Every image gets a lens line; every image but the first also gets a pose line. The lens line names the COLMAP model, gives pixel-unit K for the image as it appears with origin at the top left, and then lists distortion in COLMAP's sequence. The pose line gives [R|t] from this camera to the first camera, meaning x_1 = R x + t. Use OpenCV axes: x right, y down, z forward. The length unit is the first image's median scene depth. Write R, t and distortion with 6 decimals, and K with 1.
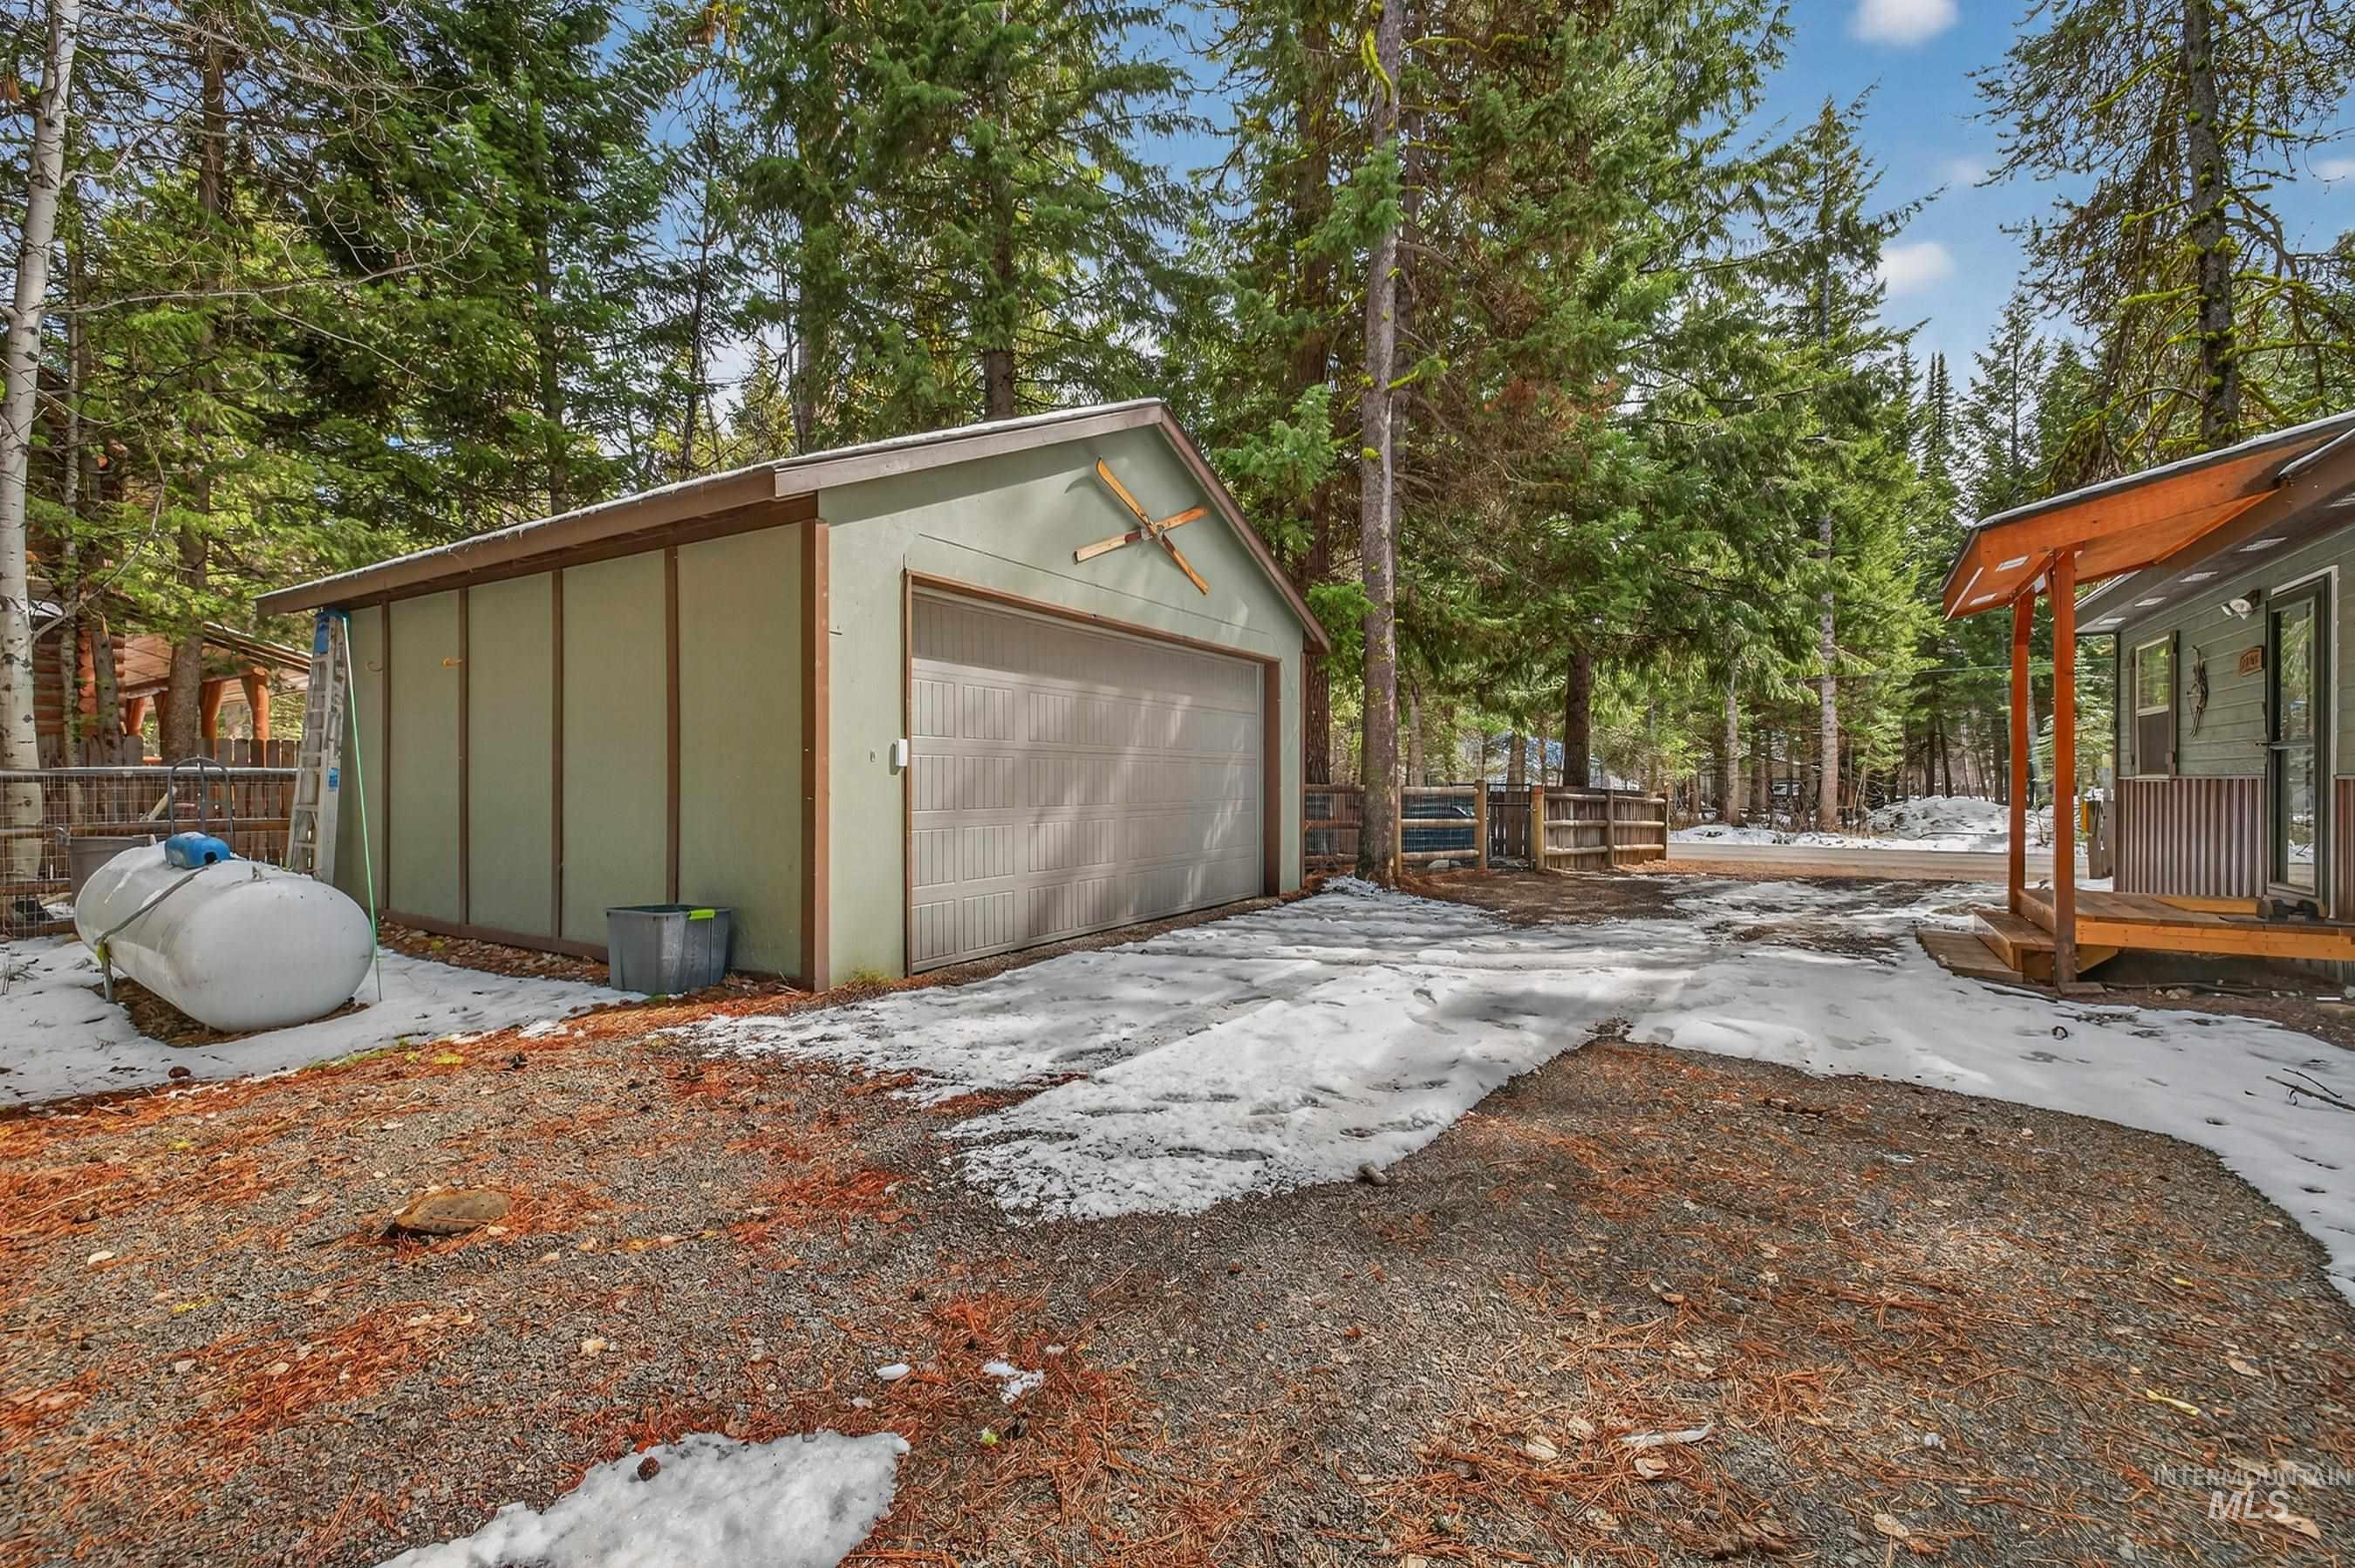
lens RADIAL K [[1015.2, 0, 1177.4], [0, 1015.2, 786.1], [0, 0, 1]] dist [0.002903, 0.000309]
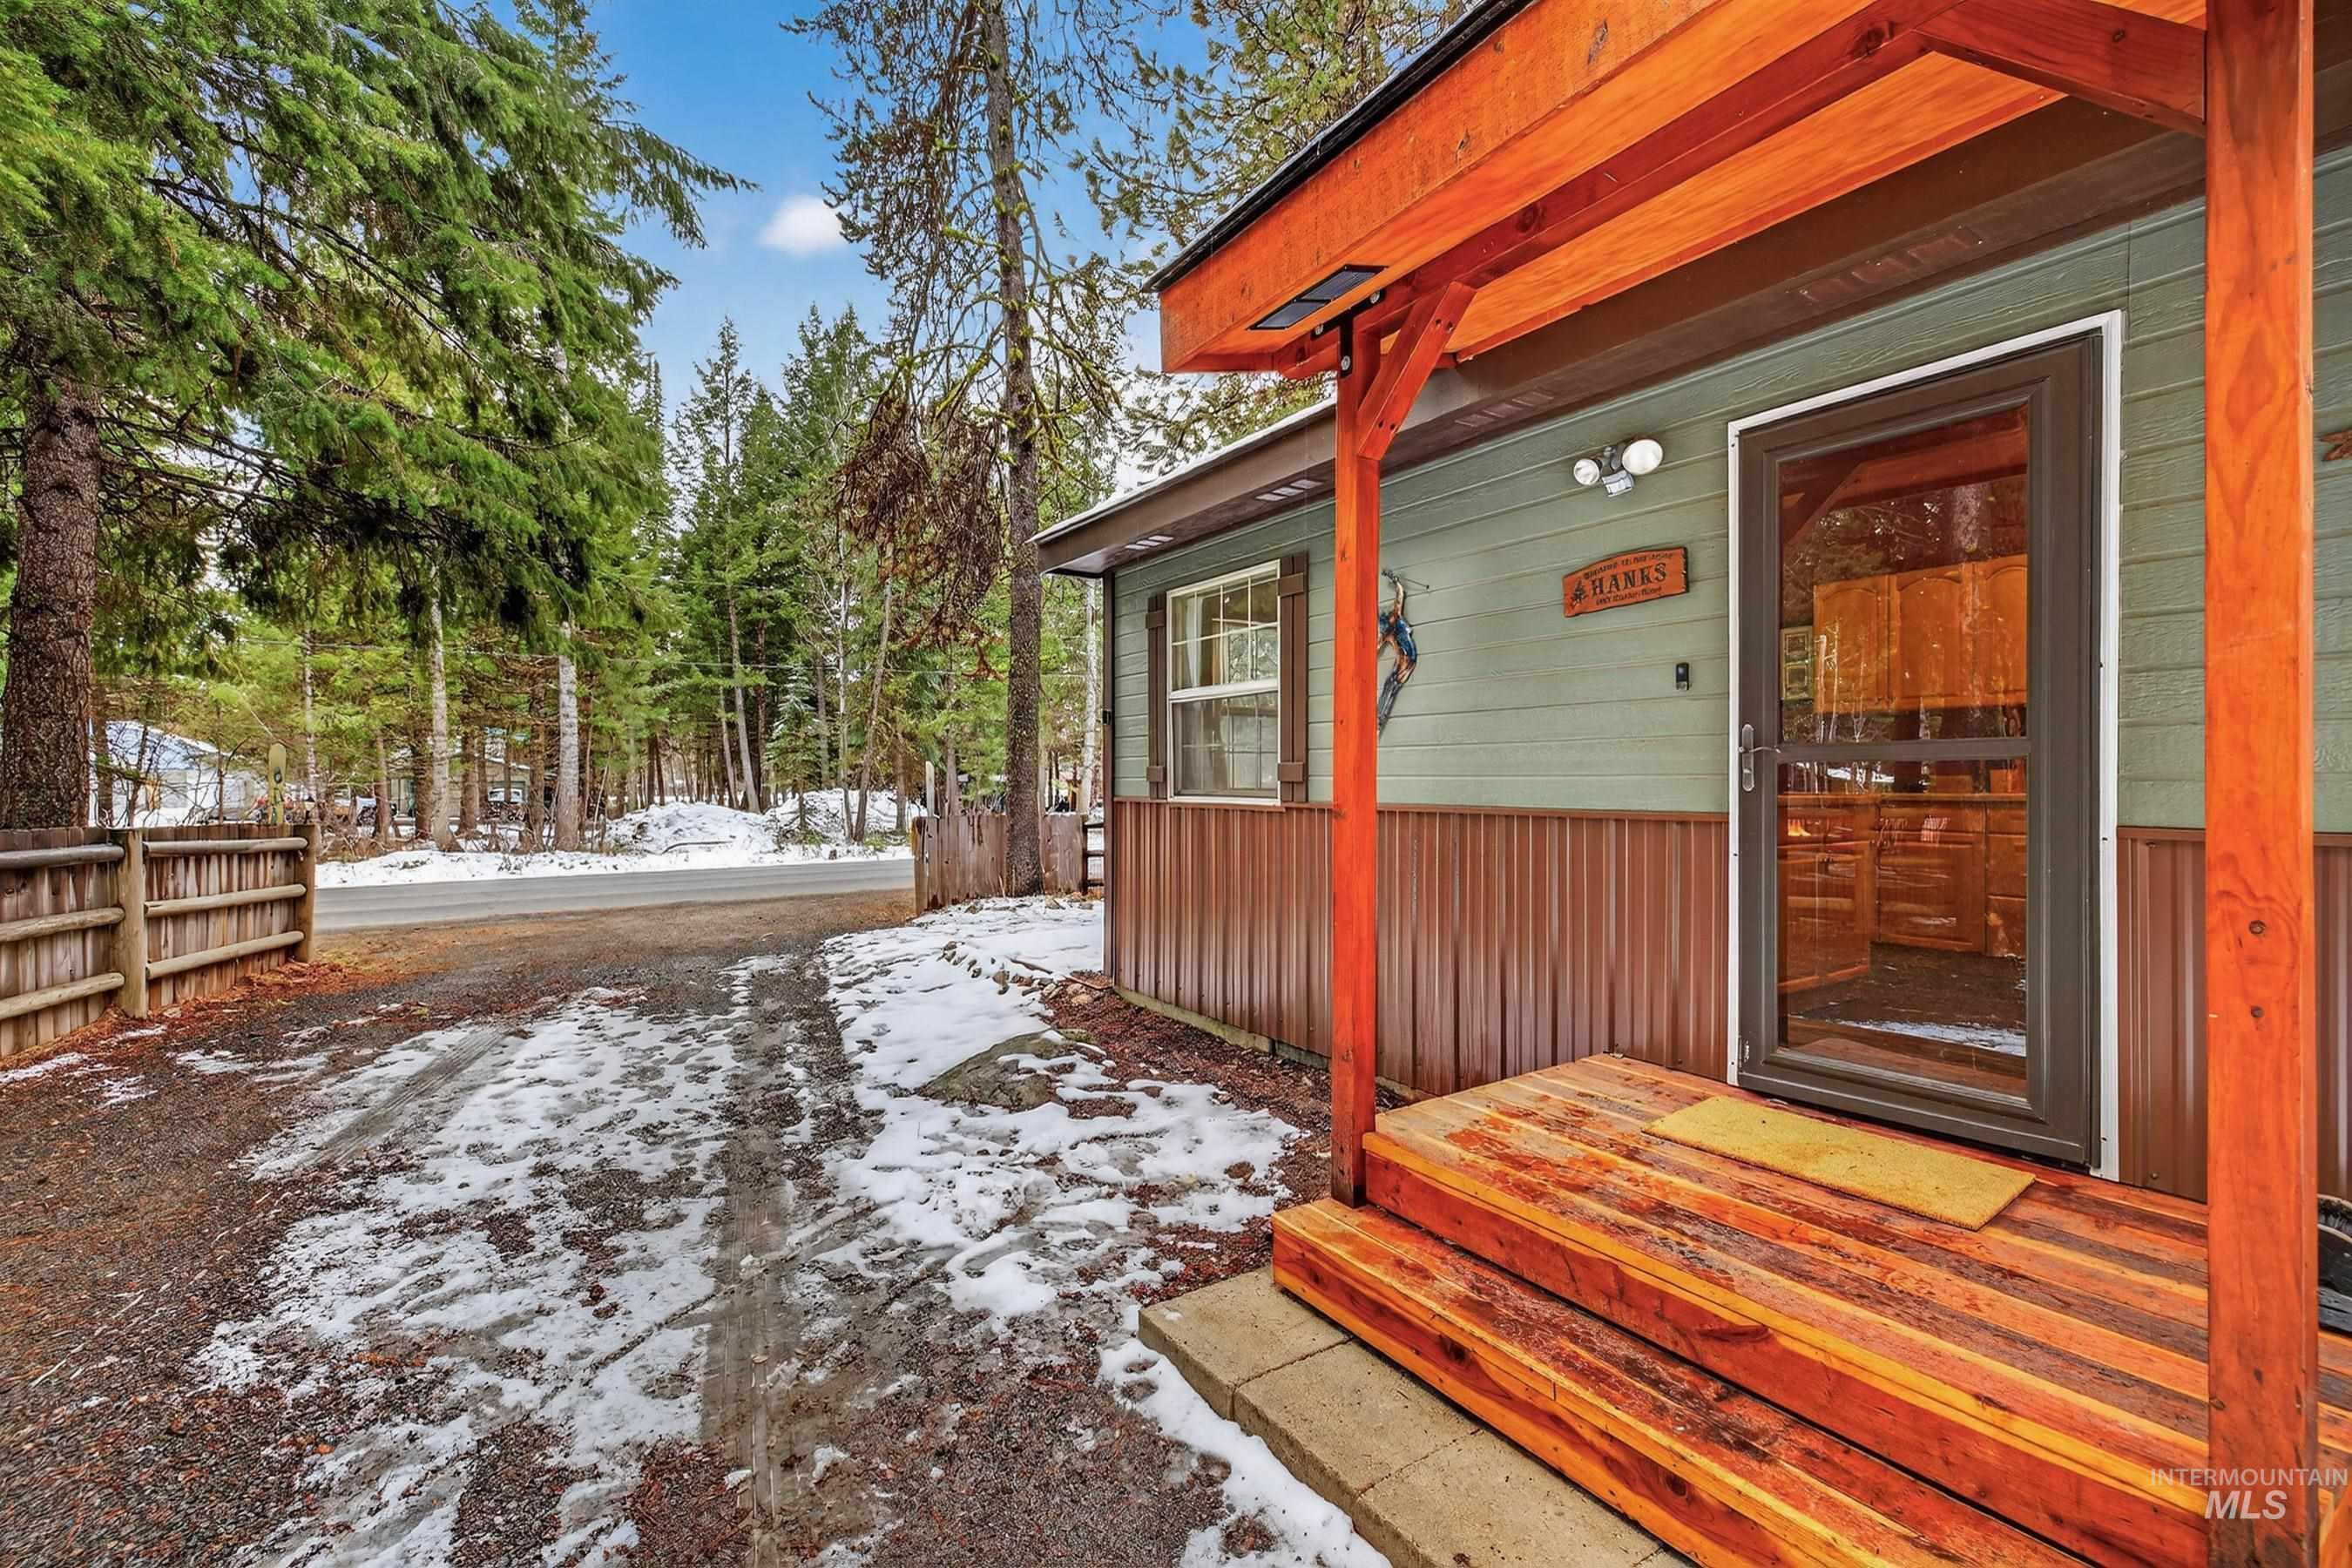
lens RADIAL K [[1014.0, 0, 1175.8], [0, 1014.0, 786.0], [0, 0, 1]] dist [0.002903, 0.000309]
pose [[0.423858, -0.003029, 0.905723, 0.098609], [0.004746, 0.999988, 0.001123, -0.004408], [-0.905716, 0.003823, 0.423868, 0.191785]]
